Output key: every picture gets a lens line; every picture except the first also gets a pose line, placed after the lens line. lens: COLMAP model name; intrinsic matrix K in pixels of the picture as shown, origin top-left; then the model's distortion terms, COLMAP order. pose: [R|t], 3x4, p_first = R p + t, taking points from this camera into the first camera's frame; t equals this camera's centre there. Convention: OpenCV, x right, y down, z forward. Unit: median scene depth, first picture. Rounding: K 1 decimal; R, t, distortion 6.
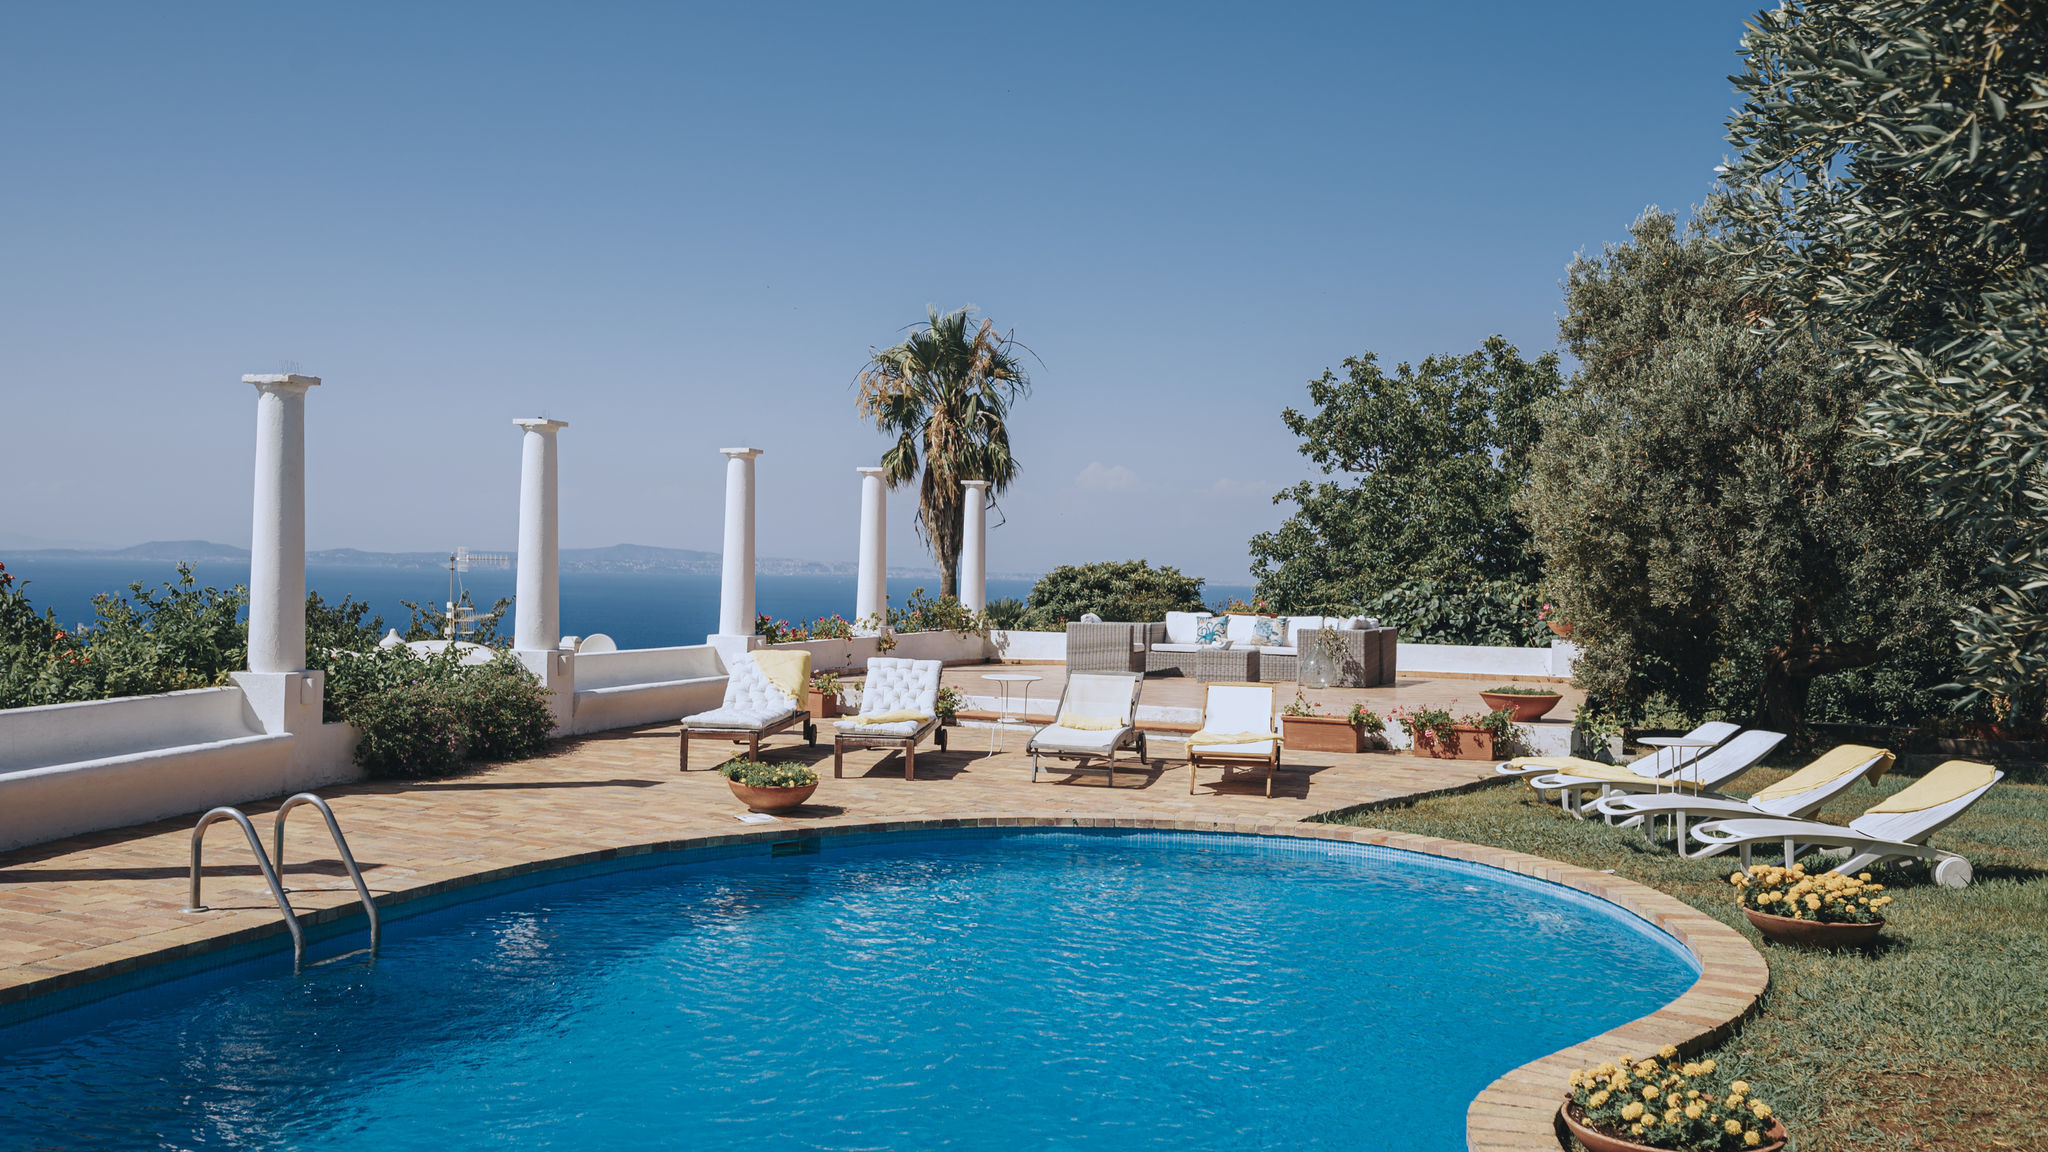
lens RADIAL K [[1864.1, 0, 1011.2], [0, 1864.1, 570.4], [0, 0, 1]] dist [-0.010742, -0.000211]
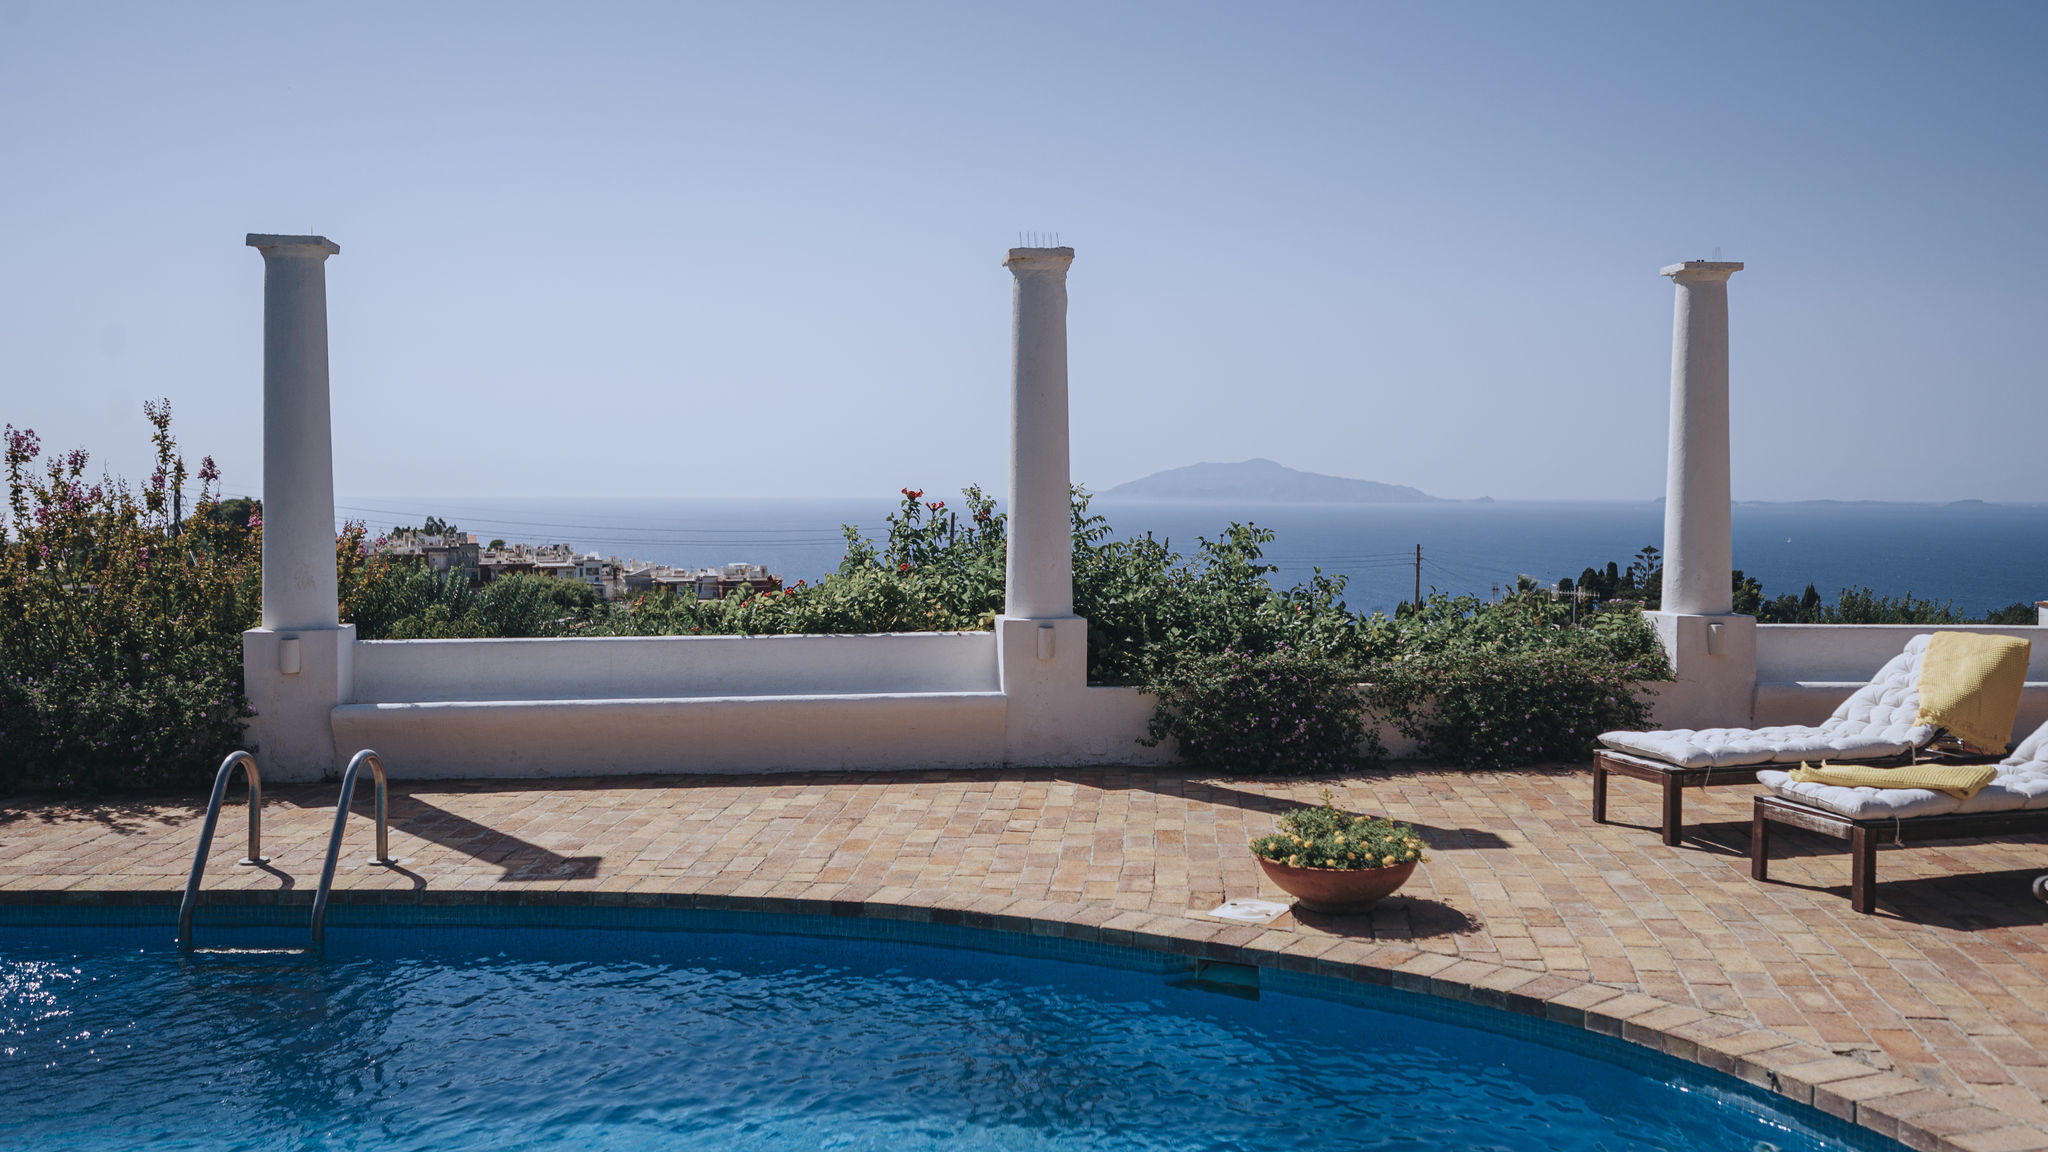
lens RADIAL K [[1800.0, 0, 1009.8], [0, 1800.0, 594.1], [0, 0, 1]] dist [-0.007152, 0.002859]
pose [[0.346843, 0.033900, -0.937310, 0.080749], [0.002046, 0.999317, 0.036900, 0.003561], [0.937921, -0.014716, 0.346536, 0.169633]]
